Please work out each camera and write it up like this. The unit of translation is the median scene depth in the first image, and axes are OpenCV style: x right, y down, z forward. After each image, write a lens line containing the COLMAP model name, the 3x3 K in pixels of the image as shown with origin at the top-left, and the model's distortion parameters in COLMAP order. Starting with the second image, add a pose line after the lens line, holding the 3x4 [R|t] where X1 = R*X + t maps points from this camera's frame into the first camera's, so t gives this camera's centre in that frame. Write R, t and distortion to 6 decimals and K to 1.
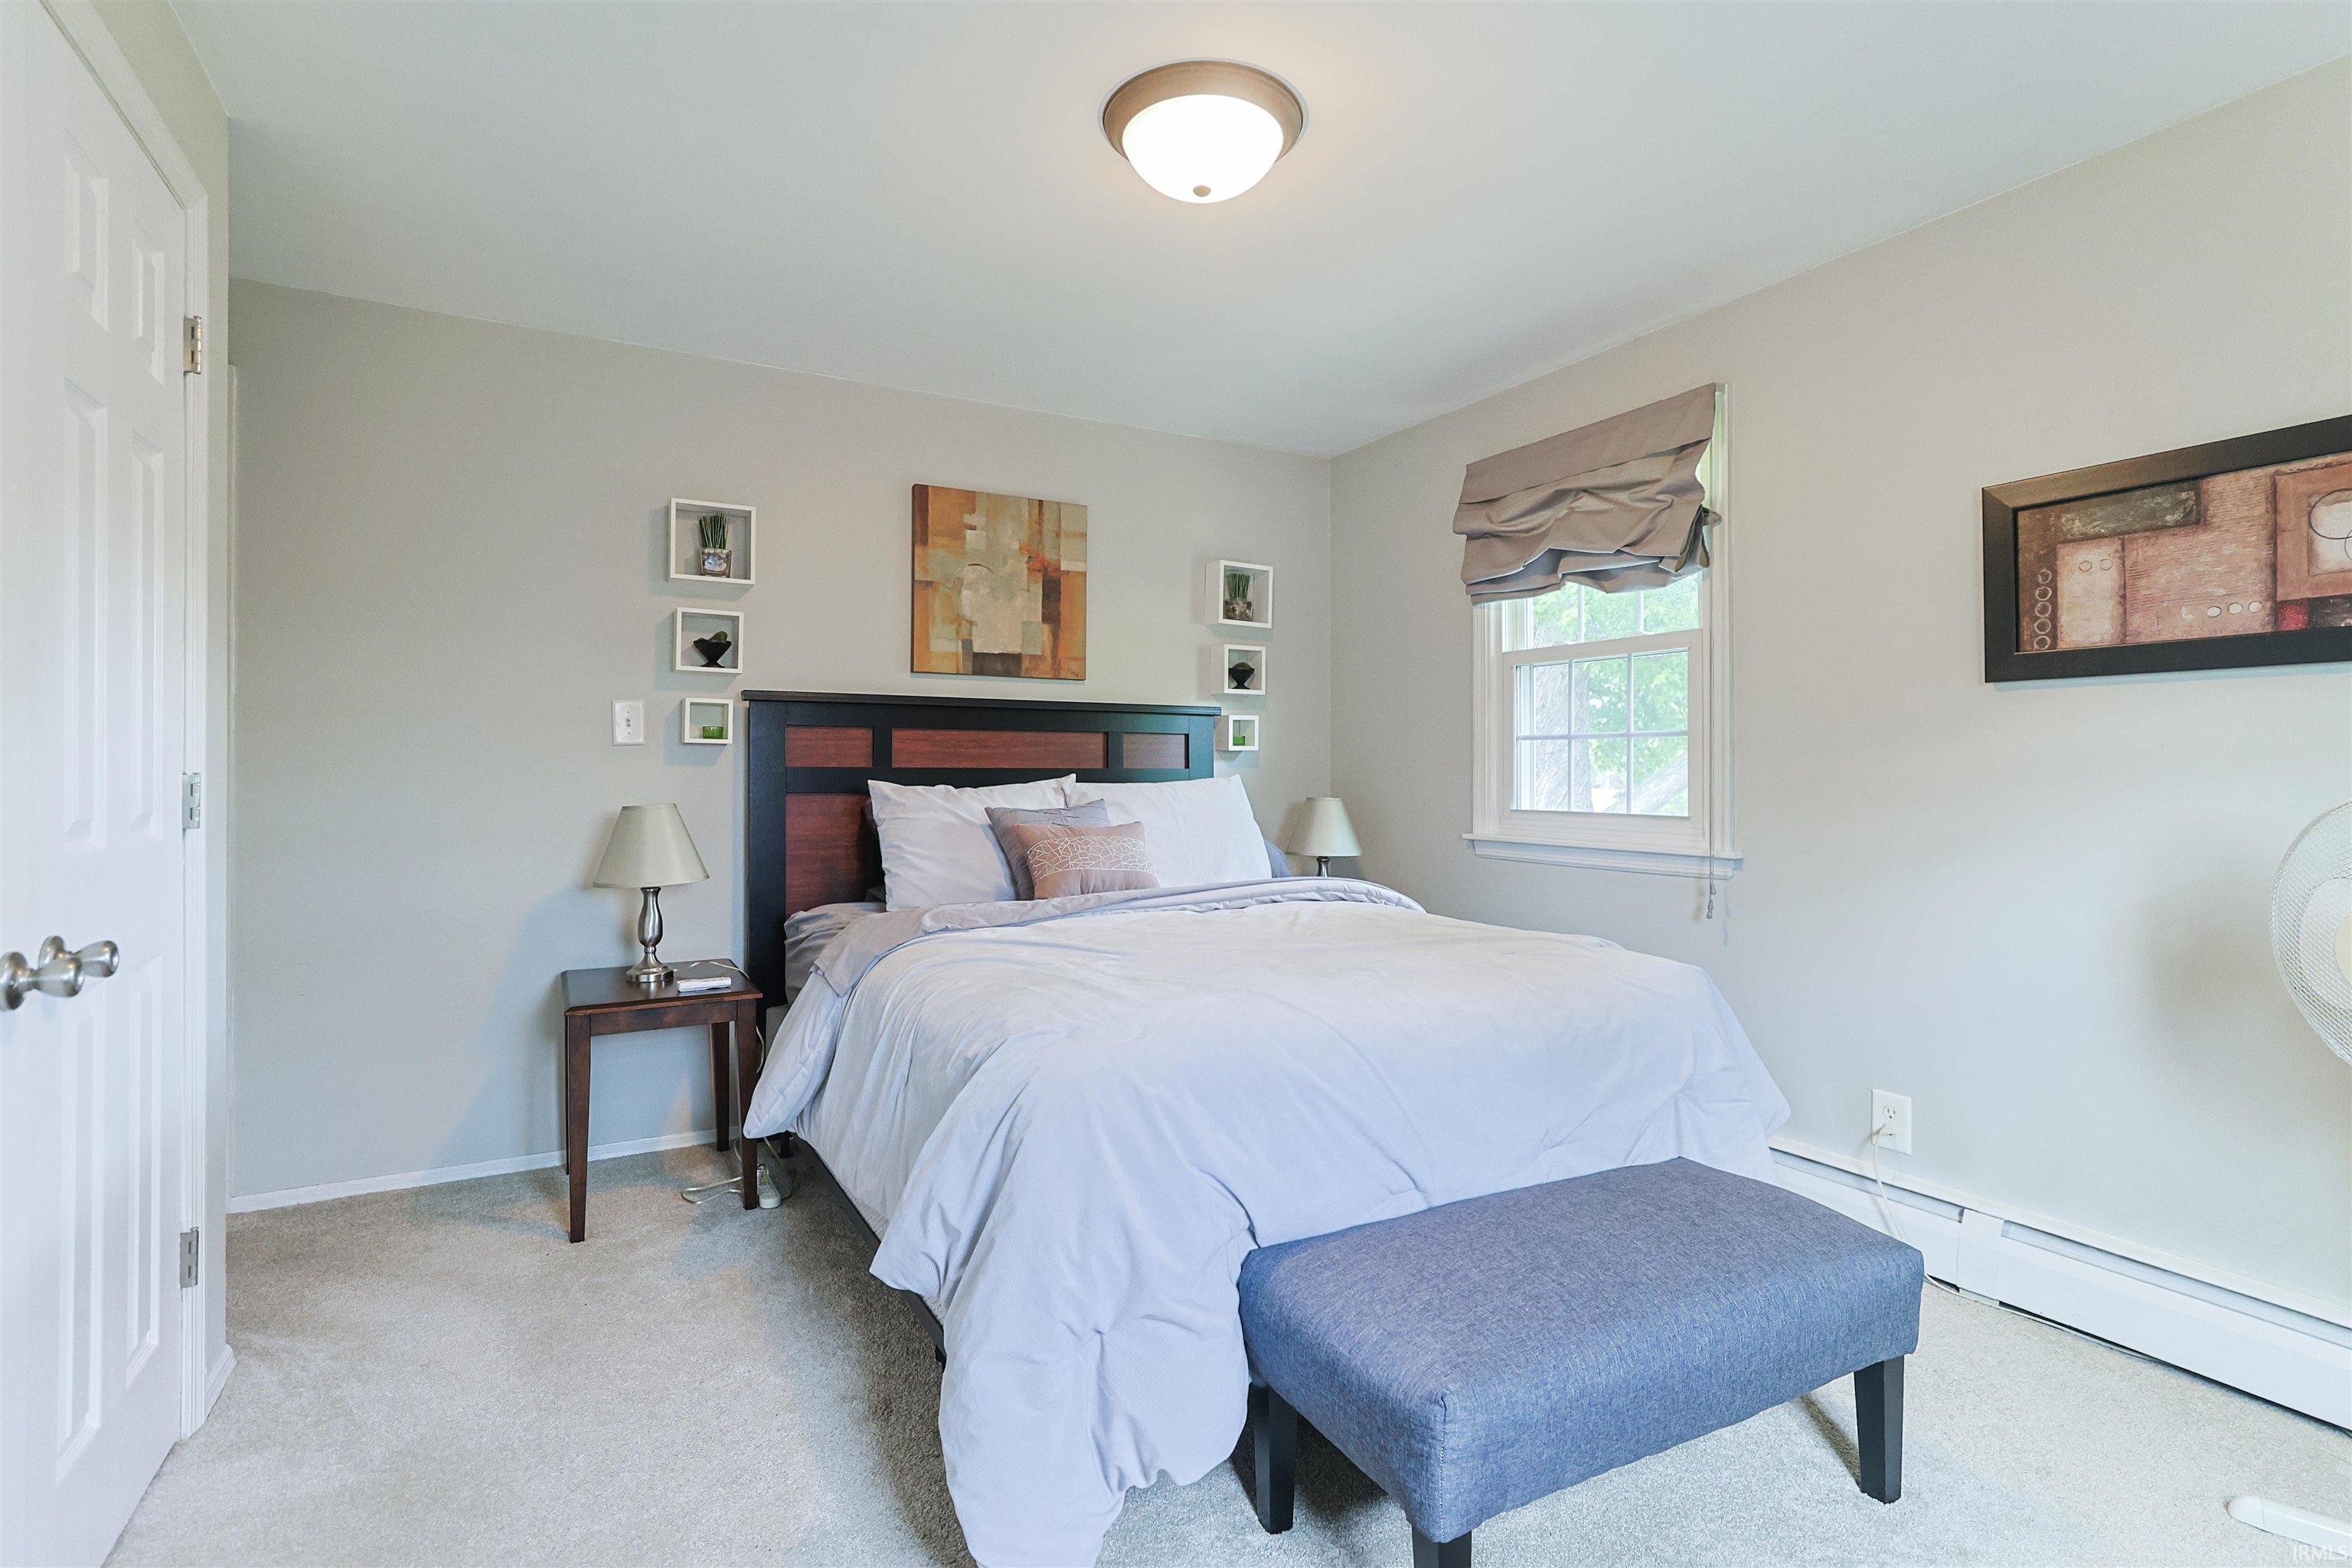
lens RADIAL K [[1147.0, 0, 1217.9], [0, 1147.0, 770.4], [0, 0, 1]] dist [-0.017459, 0.010583]
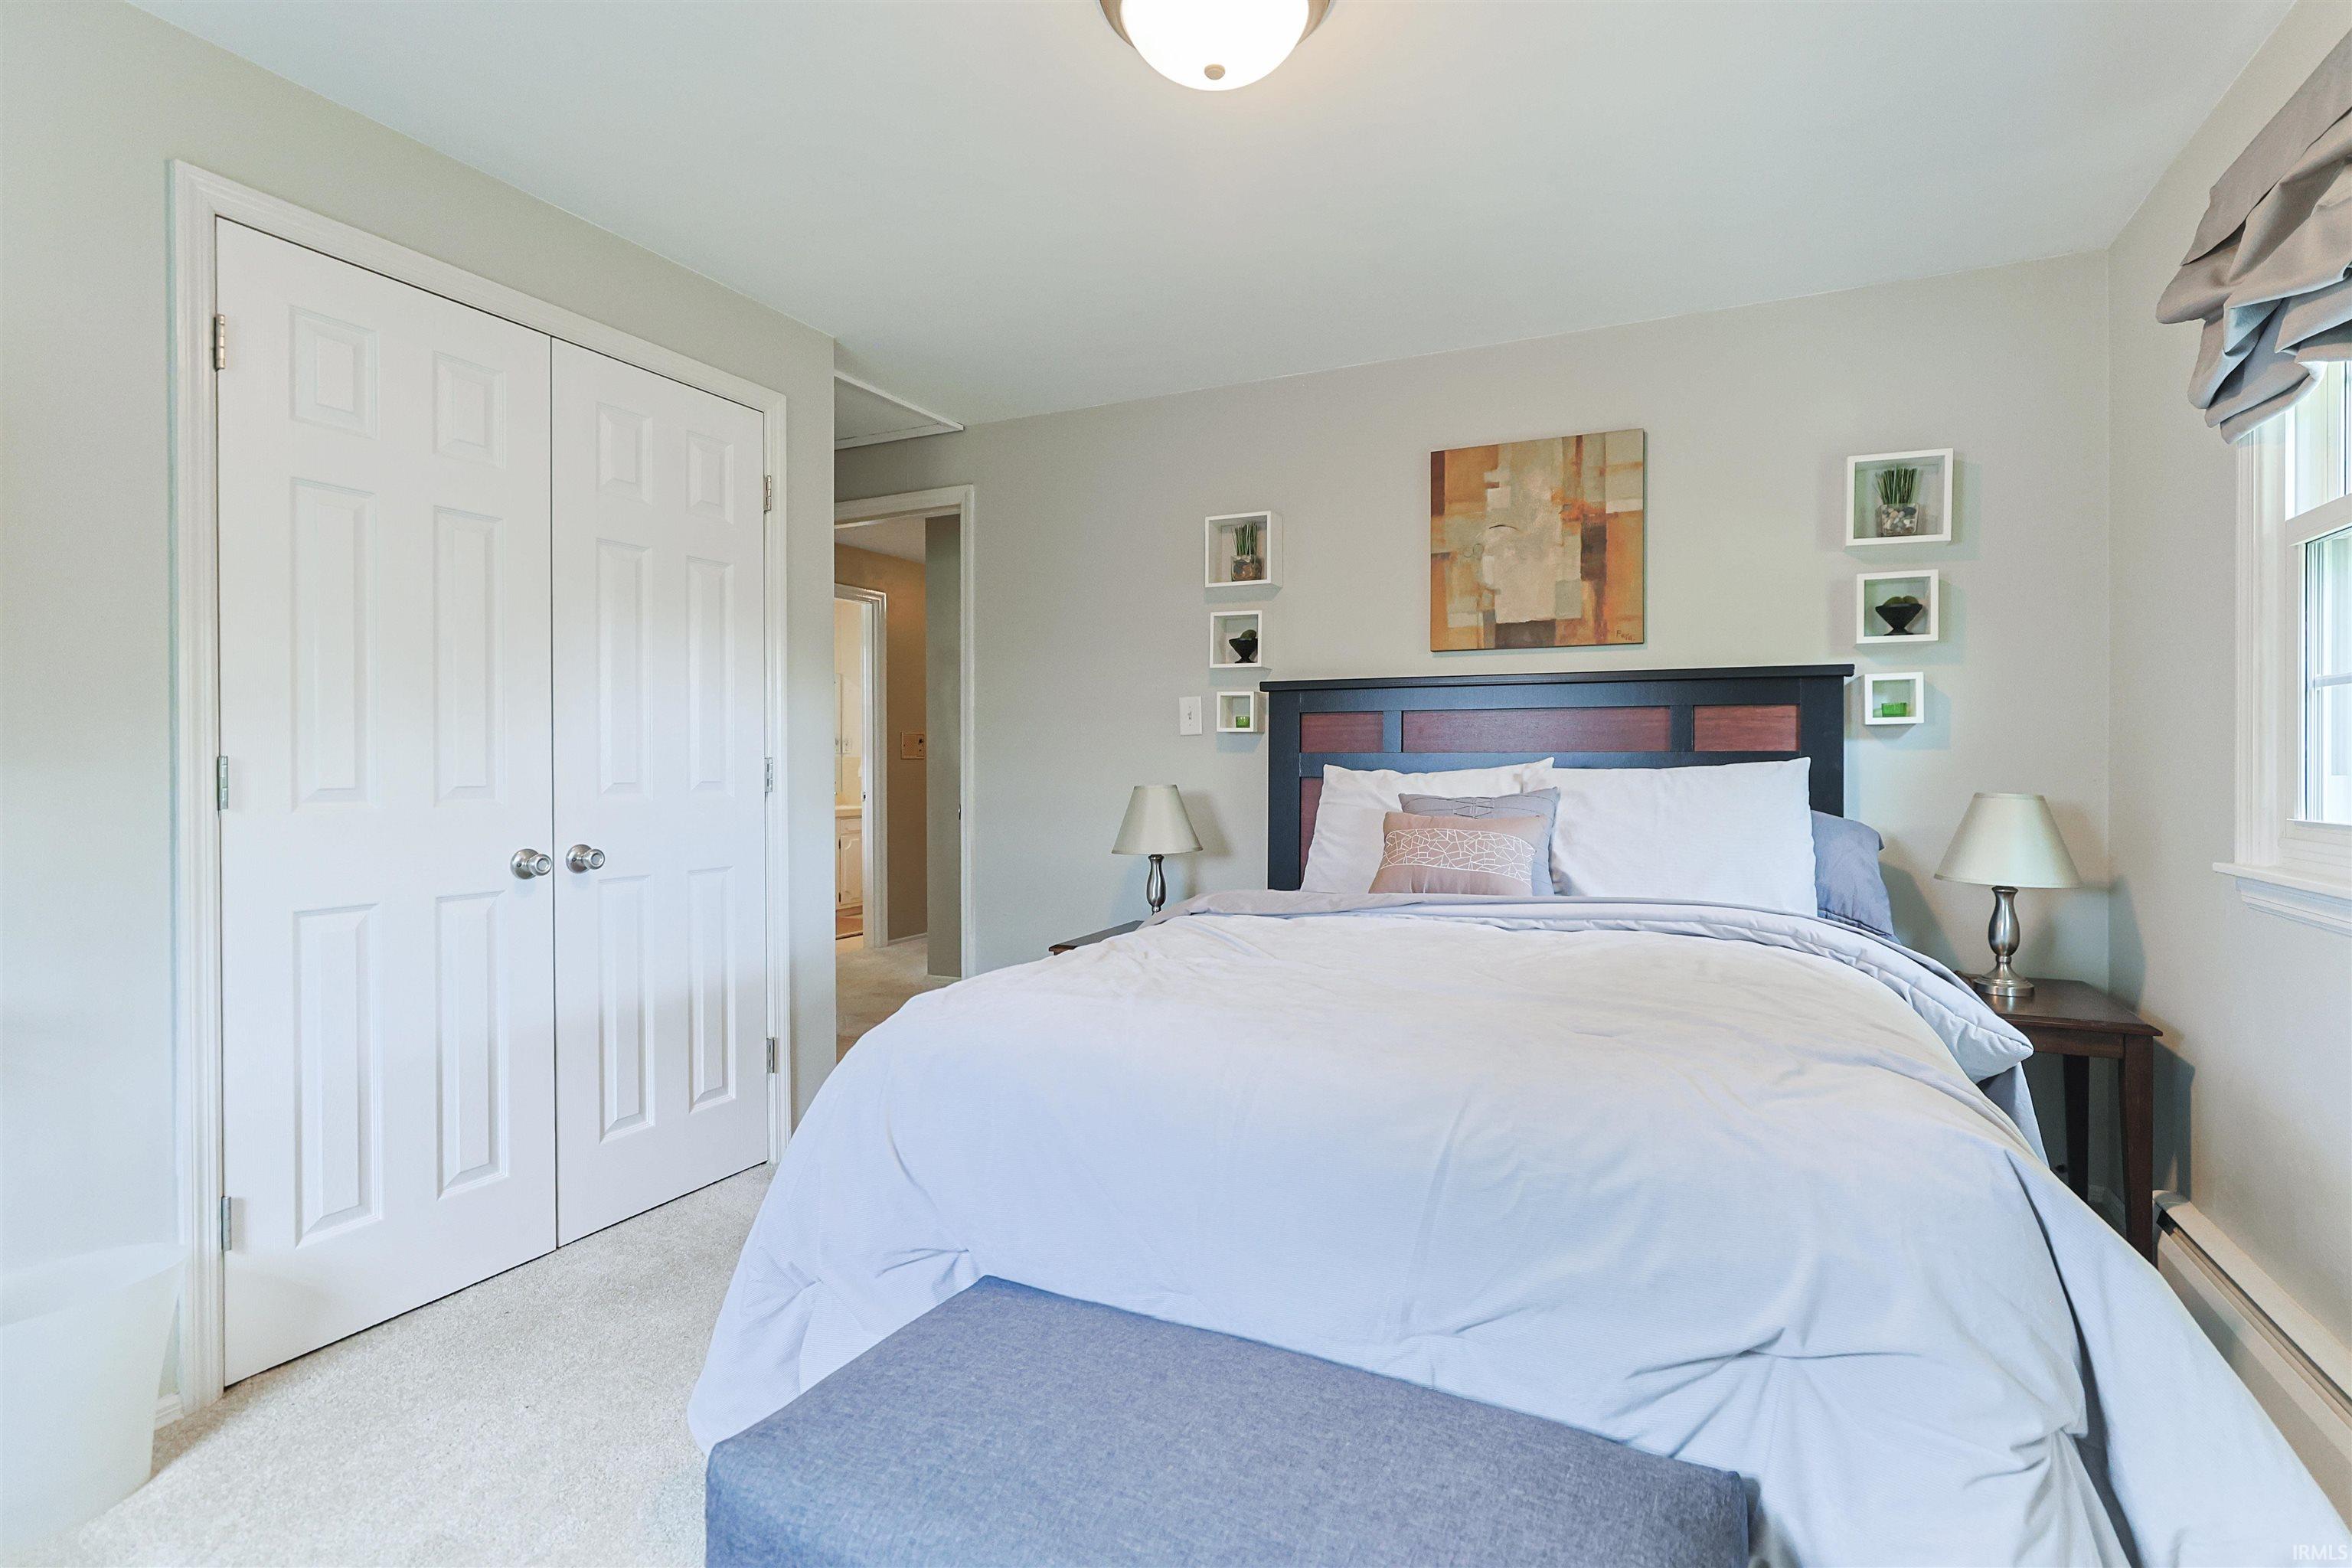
lens RADIAL K [[1147.0, 0, 1167.3], [0, 1147.0, 779.8], [0, 0, 1]] dist [-0.017459, 0.010583]
pose [[0.562732, 0.009204, -0.826588, 0.387726], [0.002642, 0.999913, 0.012932, 0.007315], [0.826635, -0.009461, 0.562659, 0.278359]]
